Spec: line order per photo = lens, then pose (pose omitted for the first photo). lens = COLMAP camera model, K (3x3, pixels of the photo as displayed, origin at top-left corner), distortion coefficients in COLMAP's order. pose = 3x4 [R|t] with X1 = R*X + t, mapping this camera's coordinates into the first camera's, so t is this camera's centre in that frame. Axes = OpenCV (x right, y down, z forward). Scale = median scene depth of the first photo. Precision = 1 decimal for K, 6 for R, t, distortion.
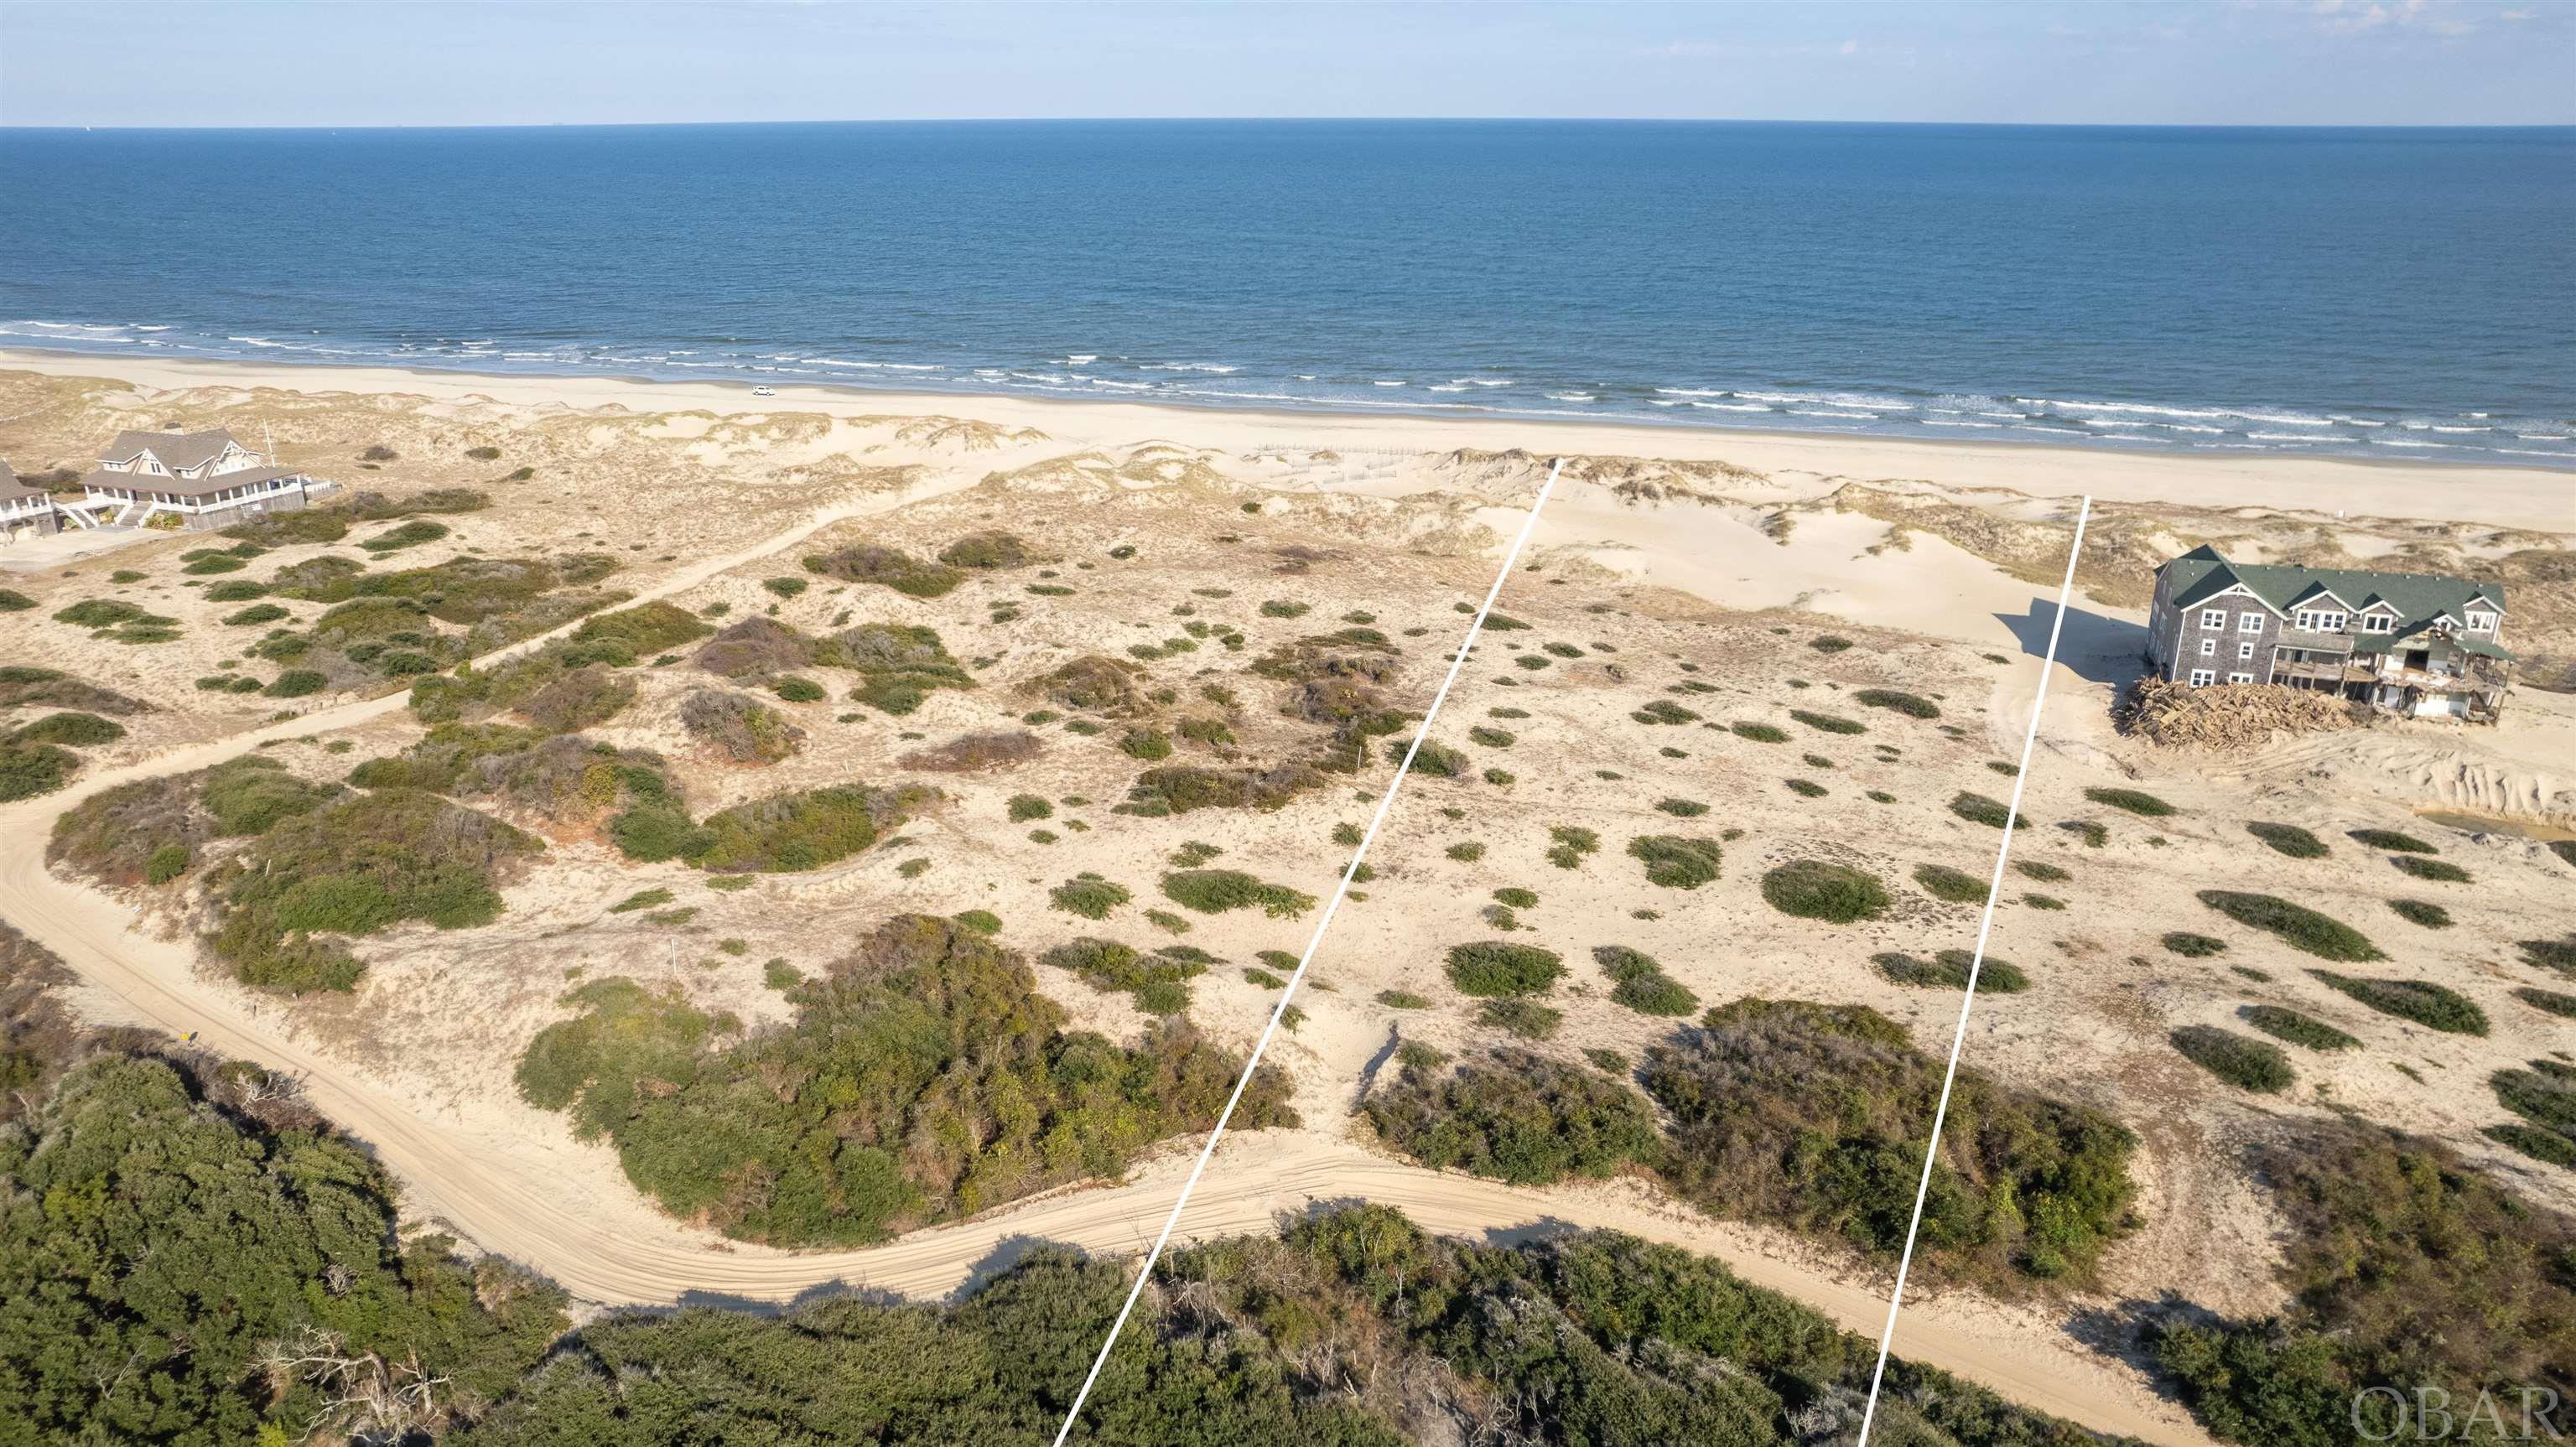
lens RADIAL K [[1688.6, 0, 1271.5], [0, 1688.6, 712.8], [0, 0, 1]] dist [-0.061559, 0.054610]
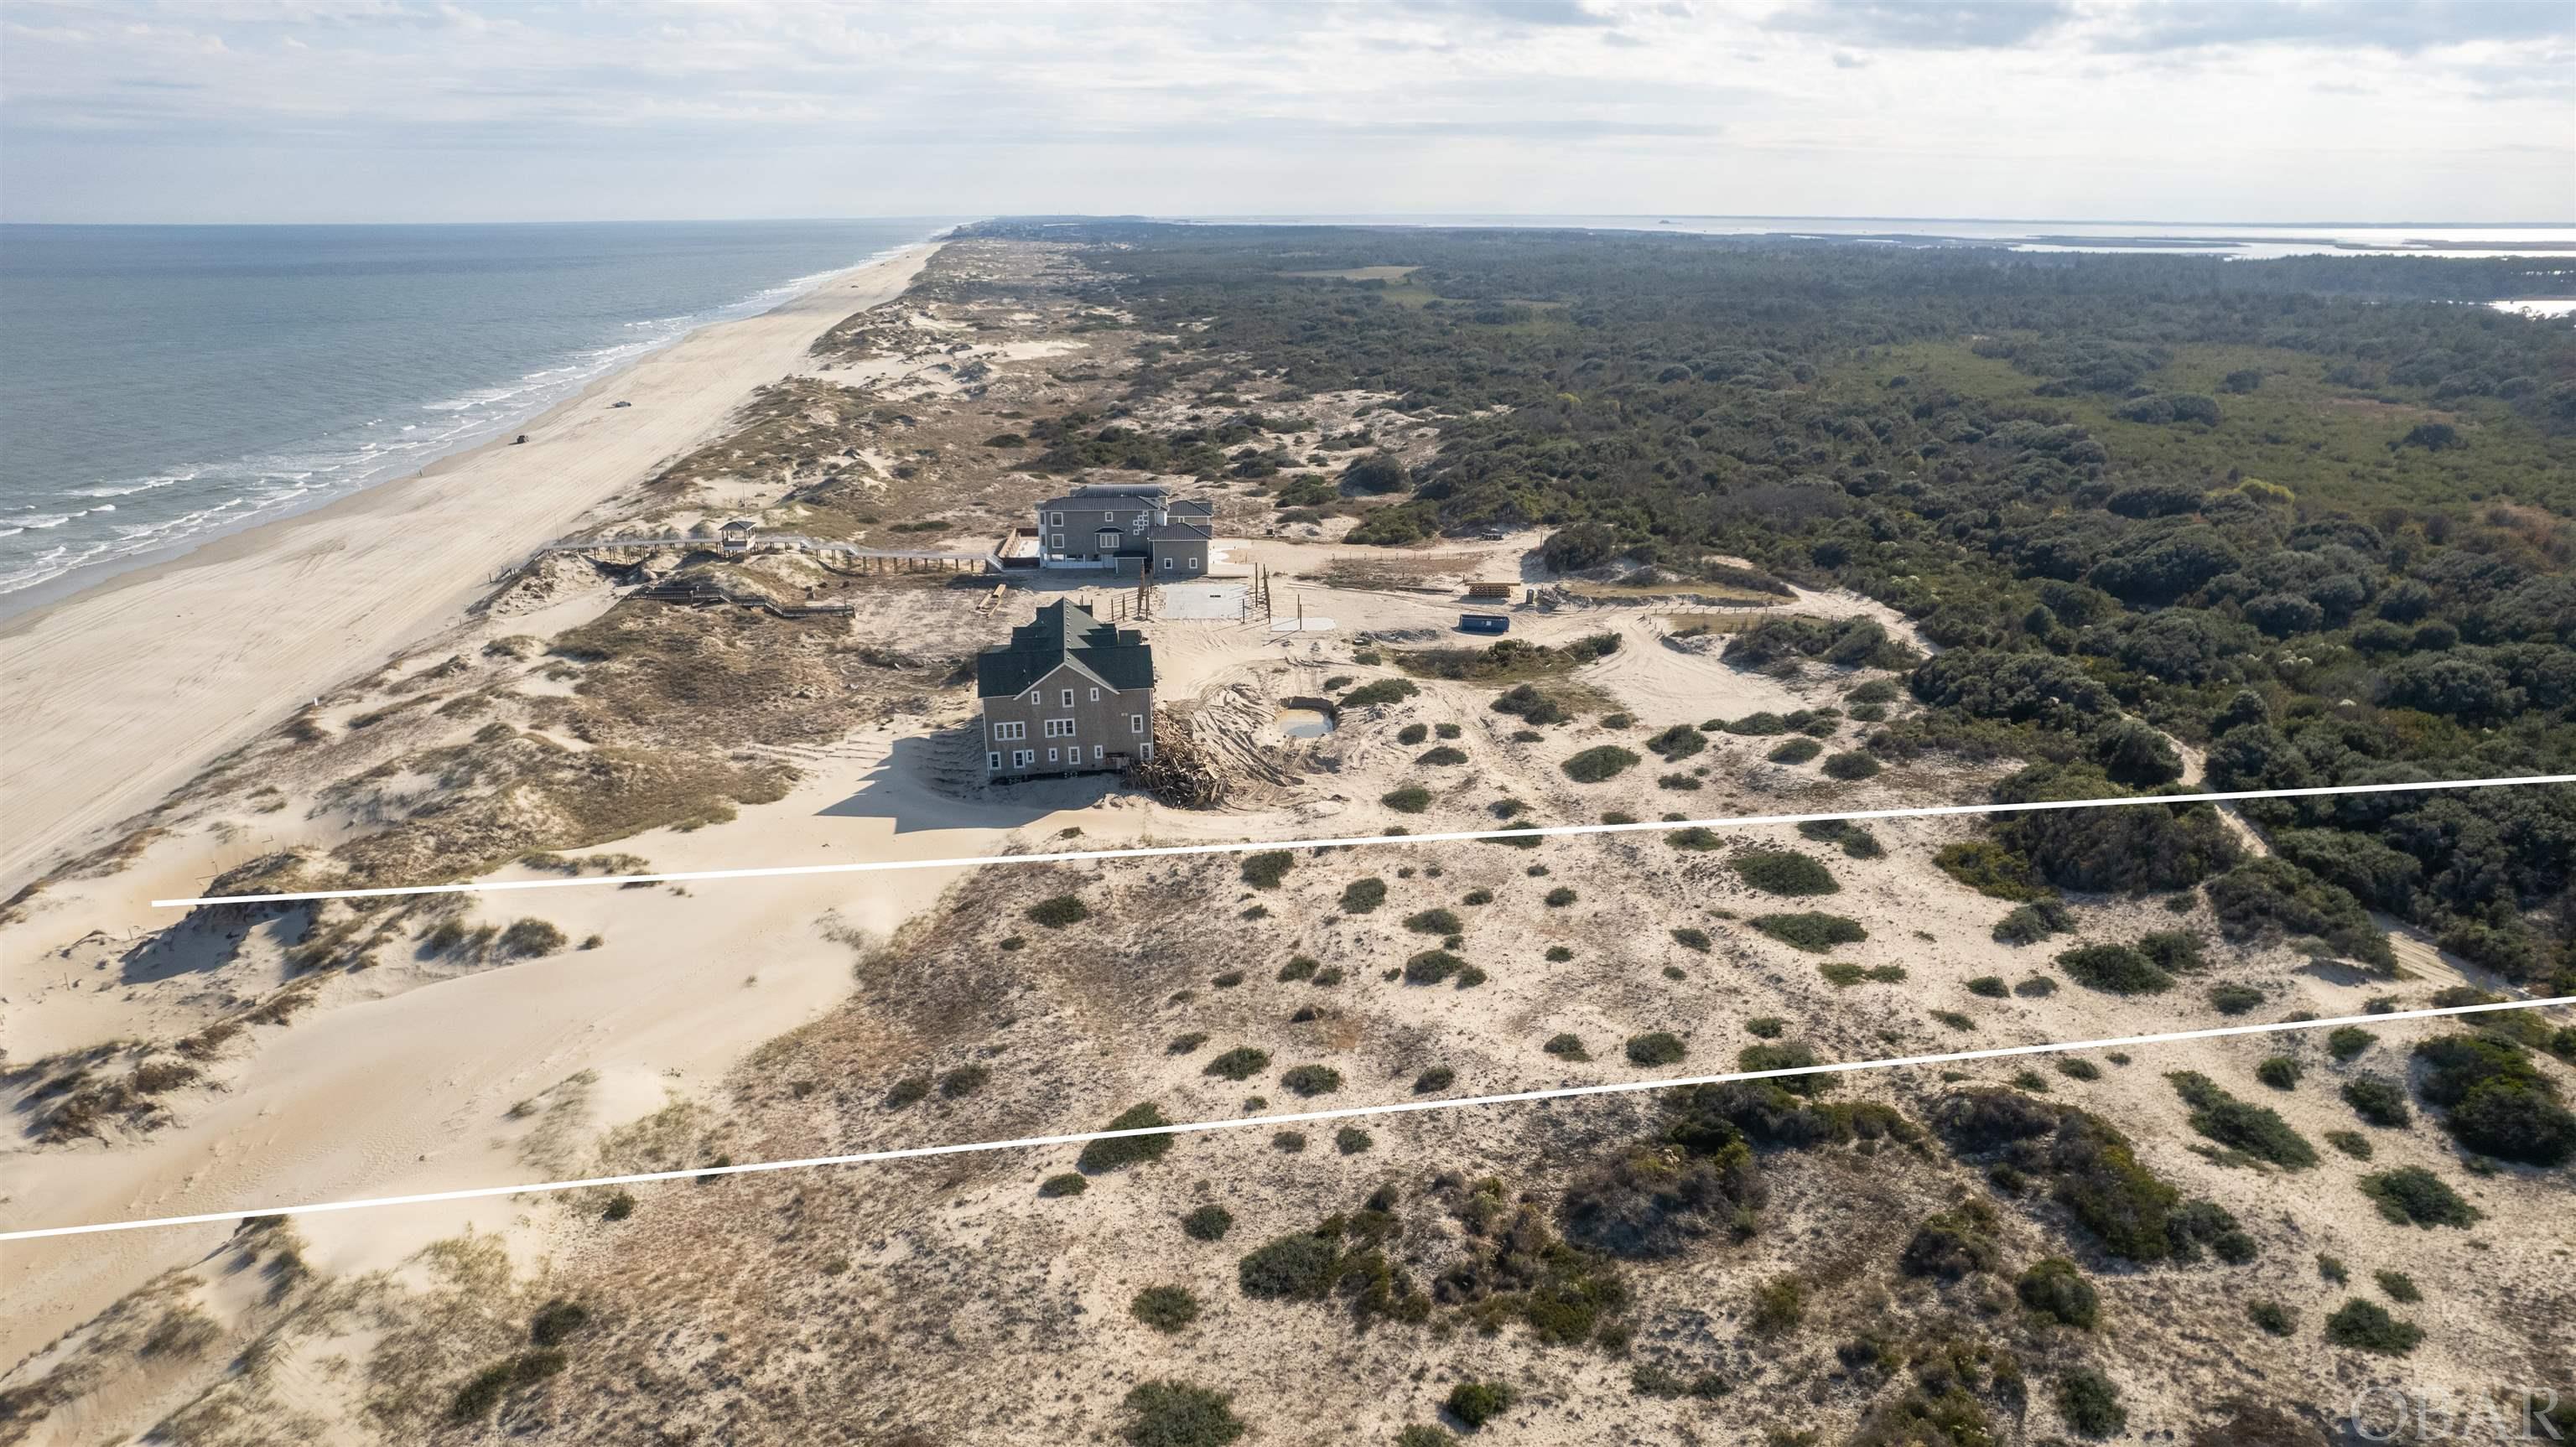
lens RADIAL K [[1648.0, 0, 1285.7], [0, 1648.0, 727.8], [0, 0, 1]] dist [-0.077623, 0.067990]
pose [[-0.438377, -0.271729, 0.856731, -0.421646], [0.303451, 0.852488, 0.425655, -0.516108], [-0.846016, 0.446573, -0.291255, 1.426160]]
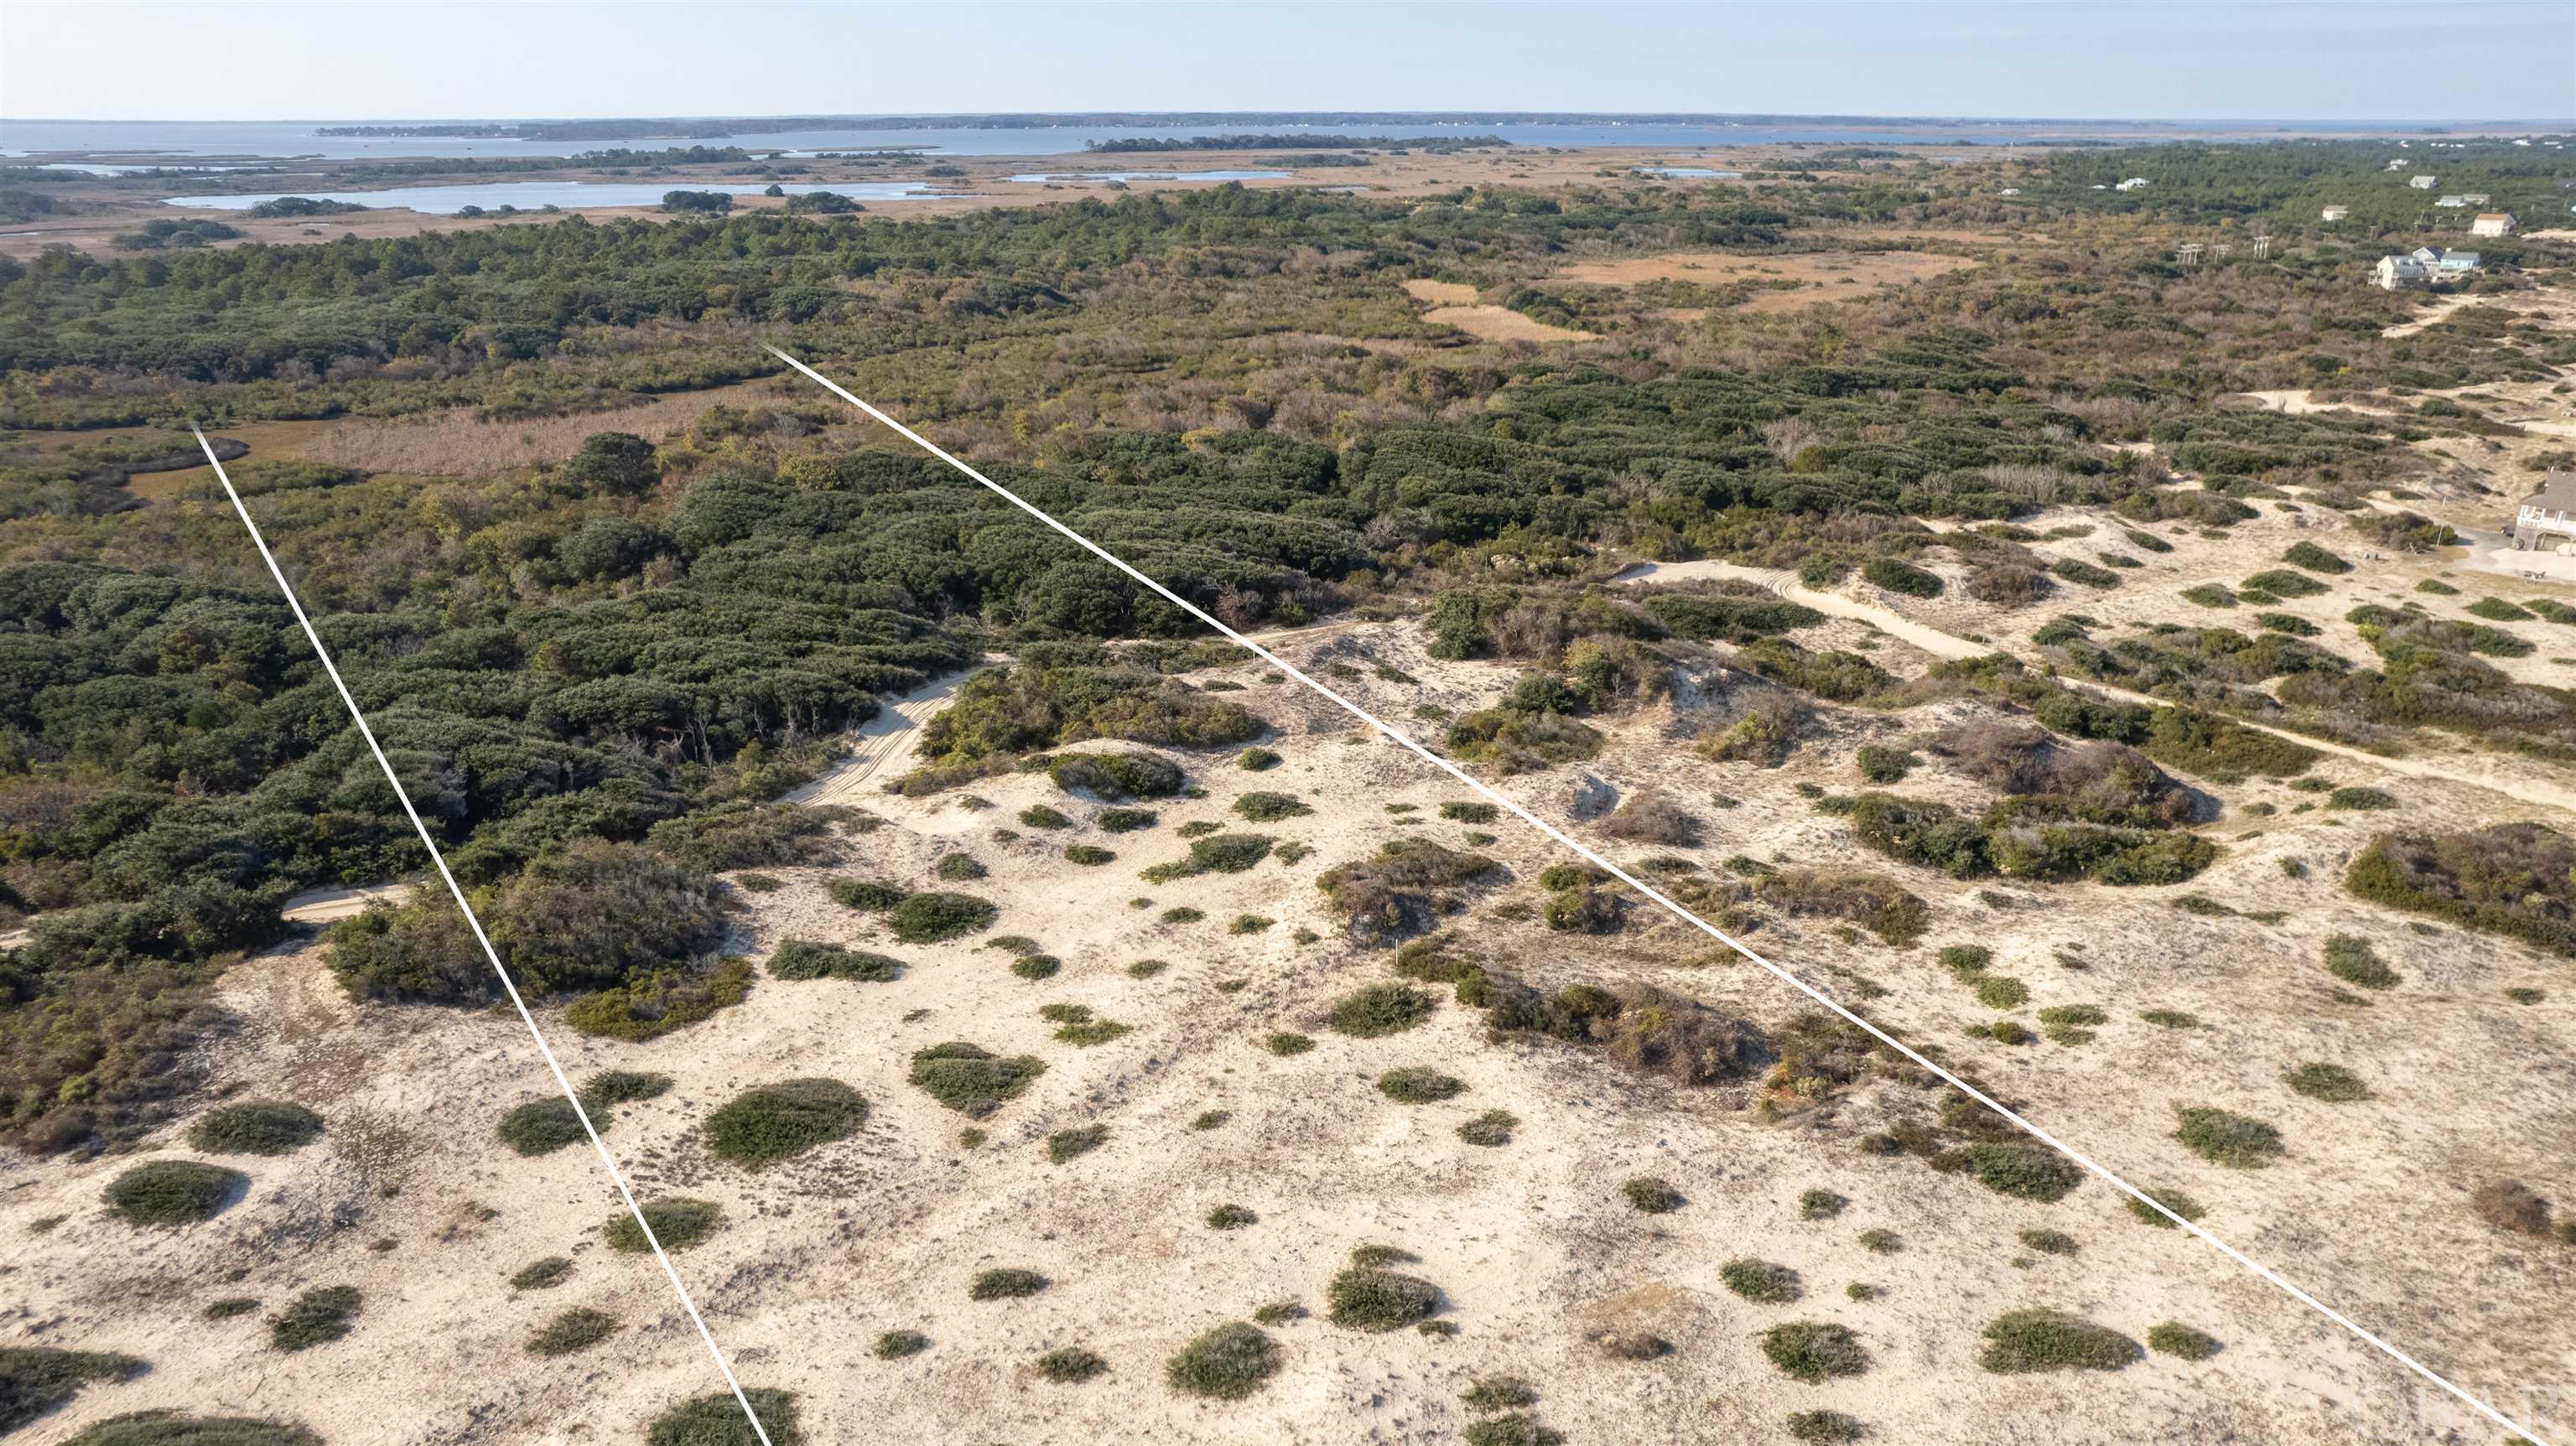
lens RADIAL K [[1671.1, 0, 1288.0], [0, 1671.1, 723.0], [0, 0, 1]] dist [-0.076982, 0.070107]
pose [[-0.506942, 0.303178, -0.806904, 0.704103], [-0.291581, 0.820607, 0.491514, -0.447983], [0.811166, 0.484446, -0.327599, 1.222061]]
